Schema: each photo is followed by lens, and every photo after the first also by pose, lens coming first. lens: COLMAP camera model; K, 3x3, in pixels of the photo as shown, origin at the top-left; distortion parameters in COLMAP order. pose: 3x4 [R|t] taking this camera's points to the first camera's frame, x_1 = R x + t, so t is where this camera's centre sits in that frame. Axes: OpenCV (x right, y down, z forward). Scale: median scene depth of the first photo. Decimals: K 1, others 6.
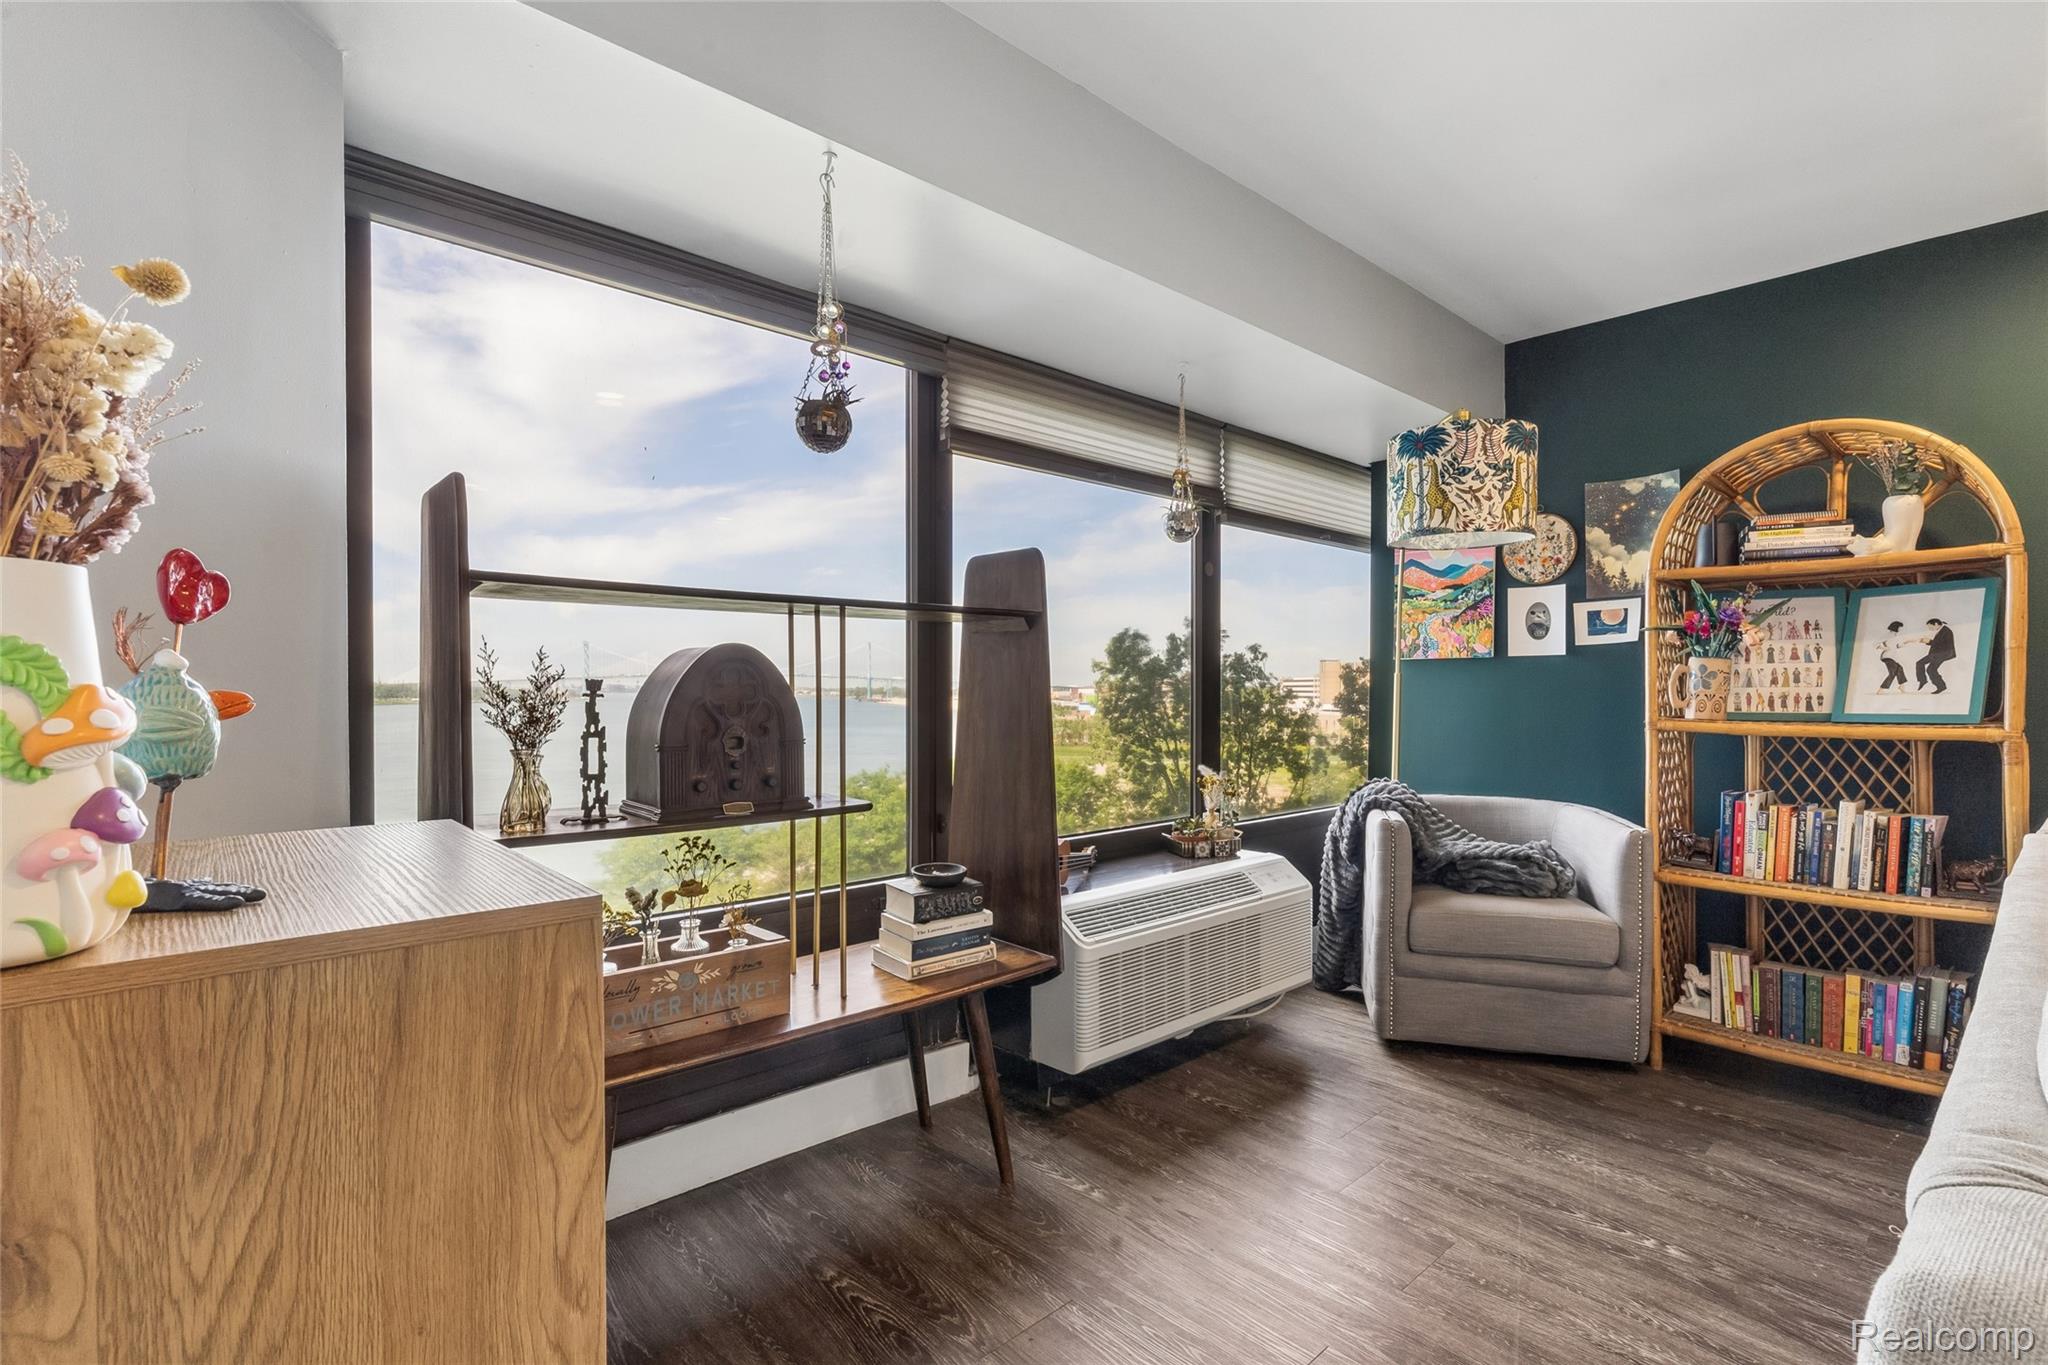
lens RADIAL K [[951.9, 0, 1041.4], [0, 951.9, 697.4], [0, 0, 1]] dist [-0.001490, 0.000170]
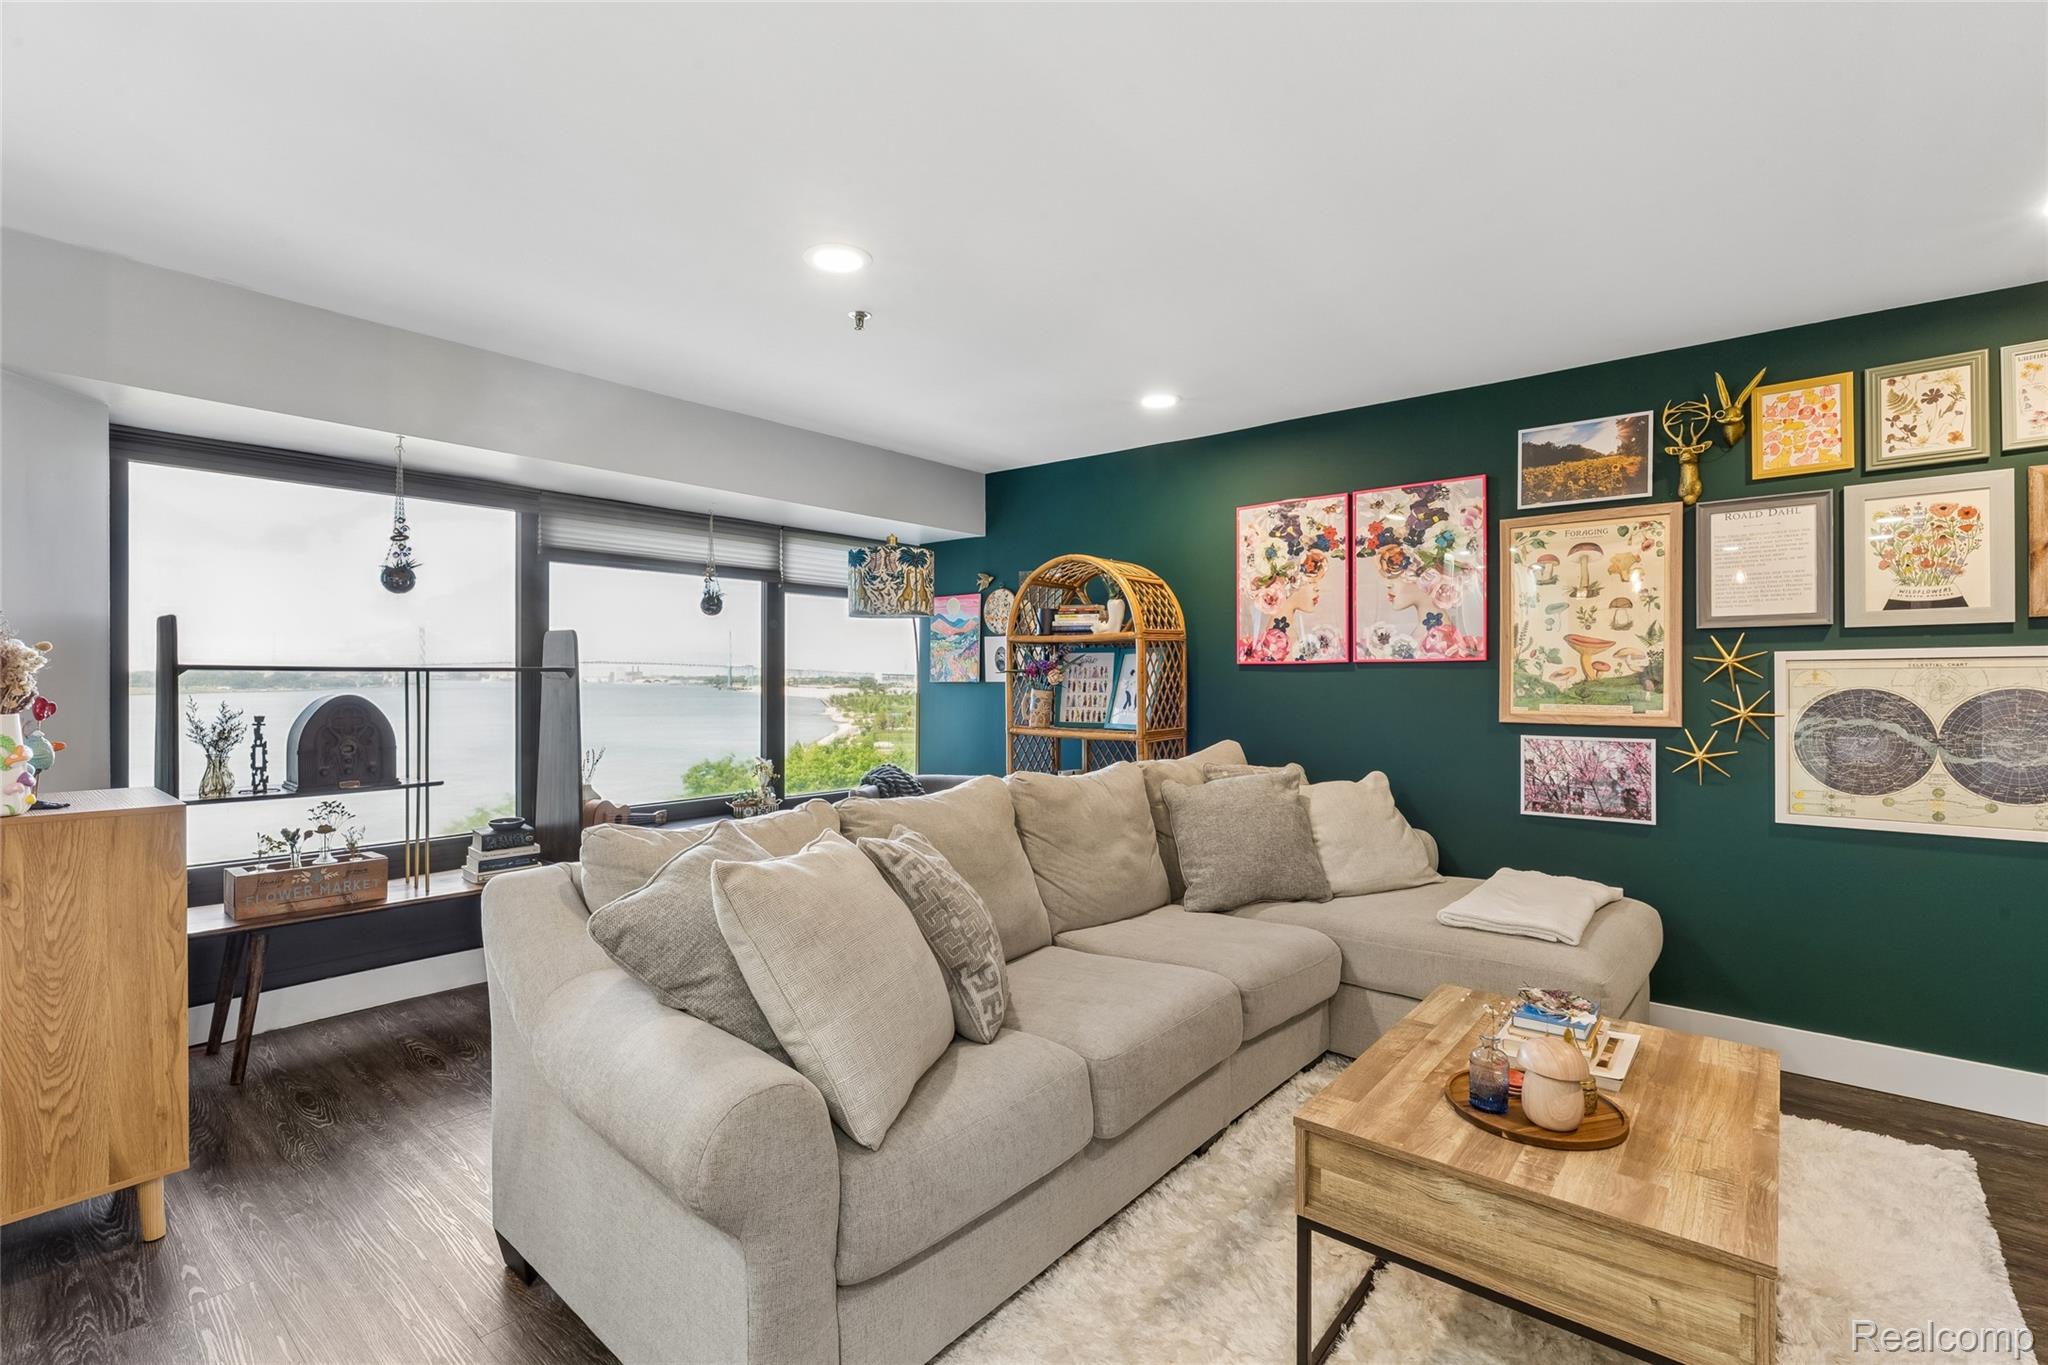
lens RADIAL K [[923.4, 0, 1024.0], [0, 923.4, 682.5], [0, 0, 1]] dist [-0.002812, 0.000238]
pose [[0.990849, 0.001435, 0.134964, 0.485837], [-0.000861, 0.999990, -0.004312, -0.049125], [-0.134969, 0.004156, 0.990841, -0.625231]]
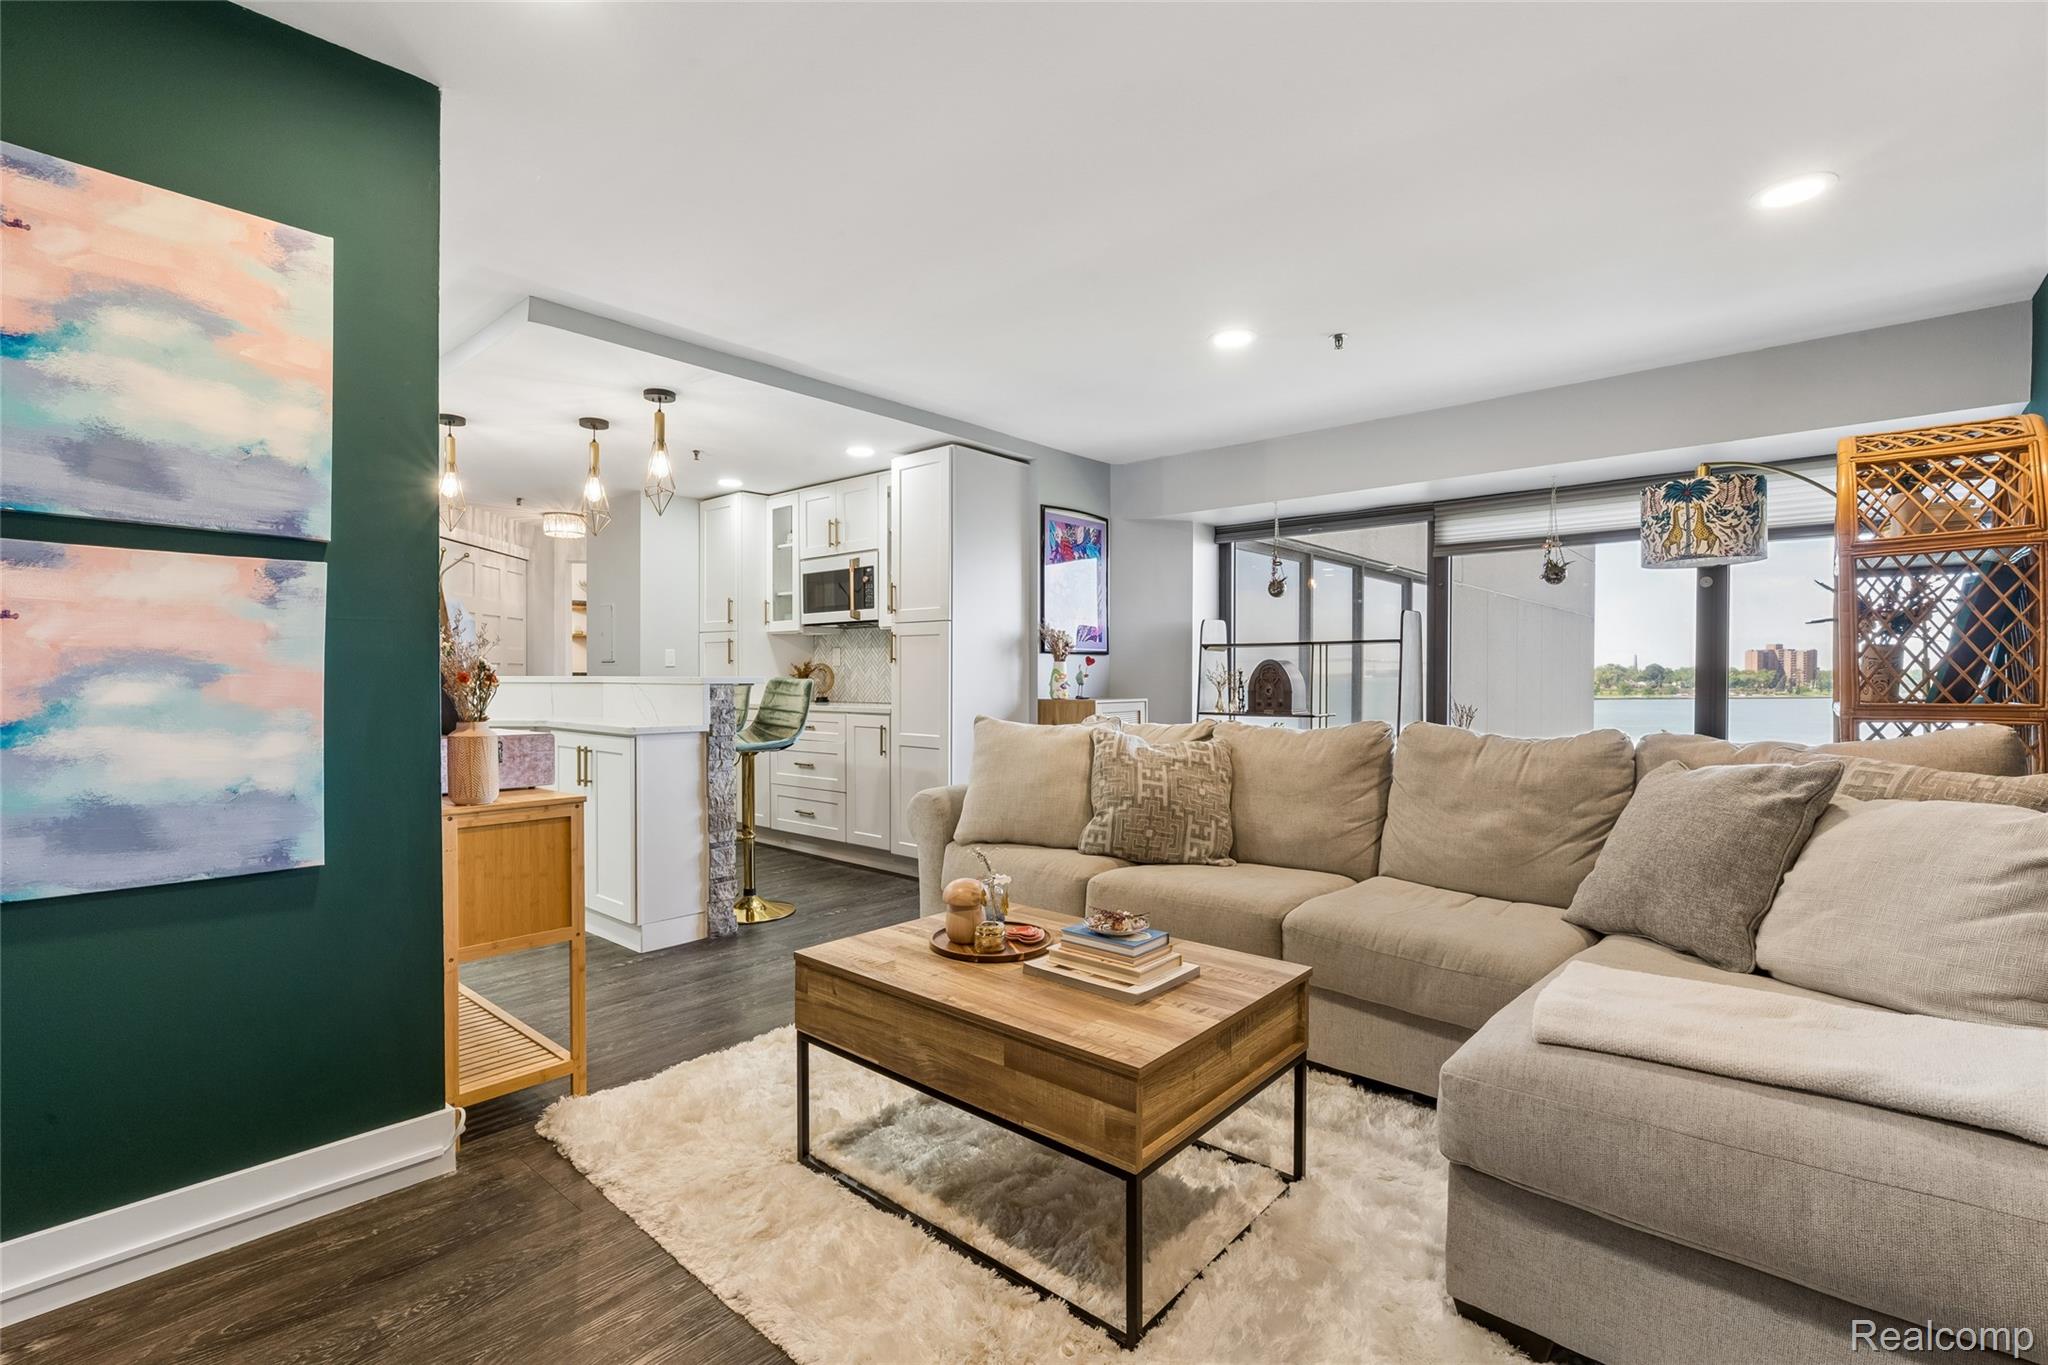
lens RADIAL K [[932.5, 0, 1025.5], [0, 932.5, 656.0], [0, 0, 1]] dist [-0.000579, 0.000743]
pose [[0.111647, -0.023176, -0.993478, 1.758832], [-0.009030, 0.999663, -0.024335, 0.009204], [0.993707, 0.011688, 0.111400, -0.102726]]
